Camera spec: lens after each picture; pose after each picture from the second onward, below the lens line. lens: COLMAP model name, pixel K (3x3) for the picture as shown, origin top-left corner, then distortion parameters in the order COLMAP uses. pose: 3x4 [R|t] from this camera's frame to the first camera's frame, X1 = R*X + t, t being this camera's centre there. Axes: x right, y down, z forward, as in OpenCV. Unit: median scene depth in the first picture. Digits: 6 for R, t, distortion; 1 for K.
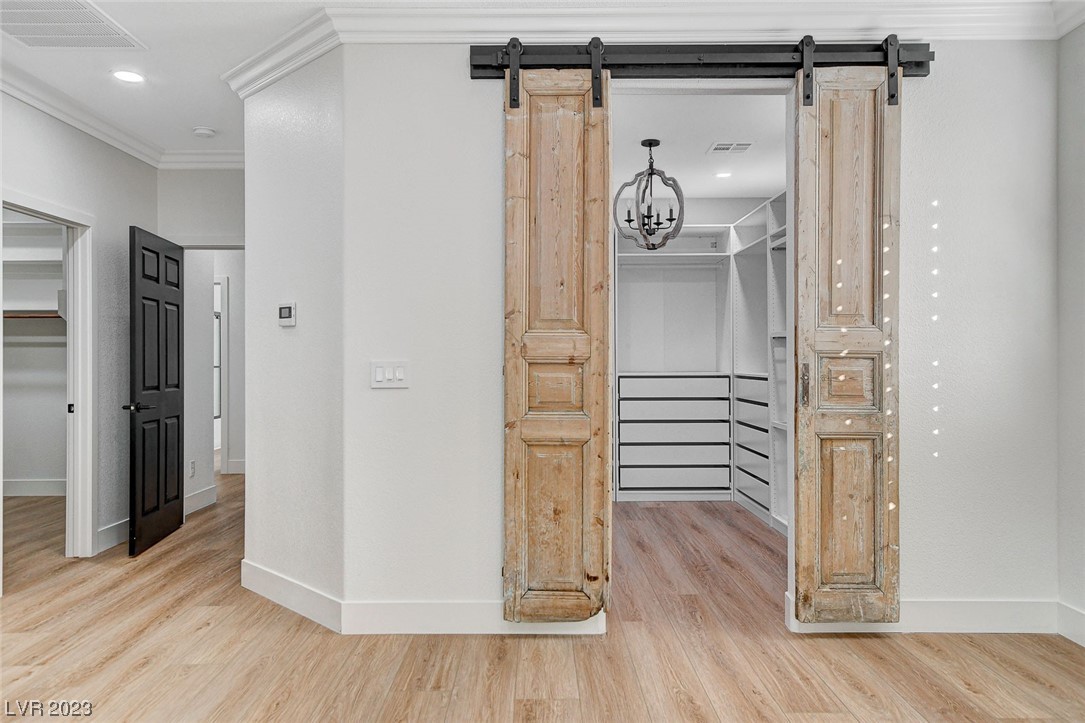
lens RADIAL K [[775.3, 0, 538.5], [0, 775.3, 357.3], [0, 0, 1]] dist [-0.008121, 0.044088]
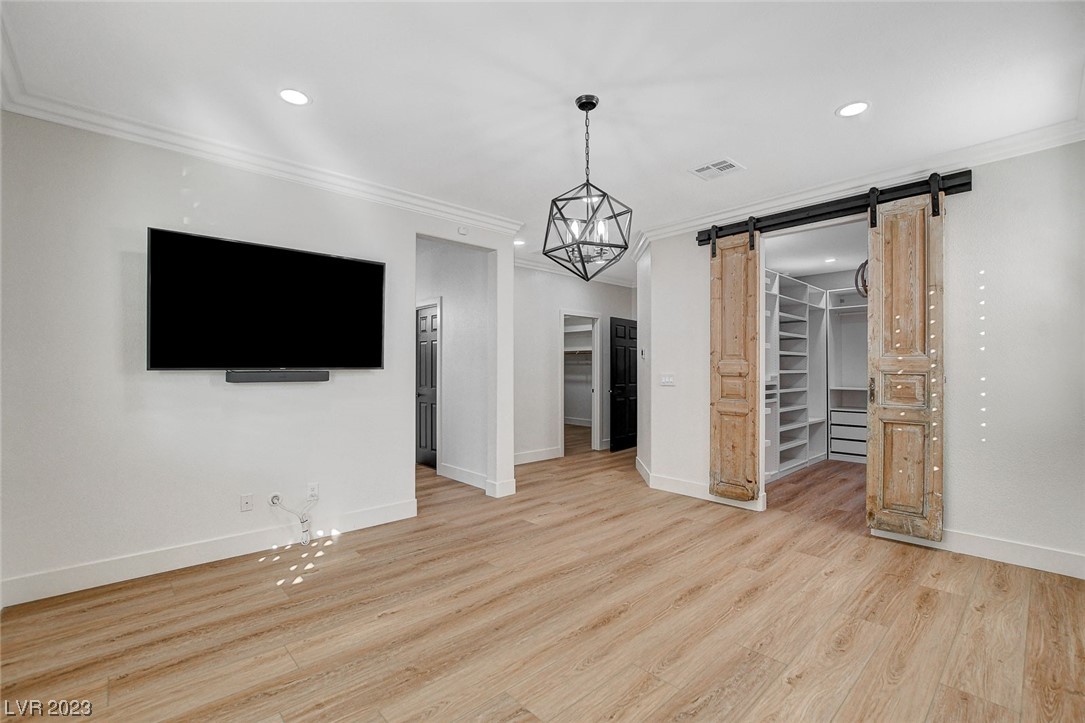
lens RADIAL K [[482.9, 0, 543.4], [0, 482.9, 366.8], [0, 0, 1]] dist [-0.017838, 0.003923]
pose [[0.675932, -0.000665, -0.736964, 0.632298], [0.000025, 1.000000, -0.000880, -0.015377], [0.736964, 0.000577, 0.675932, -0.254068]]
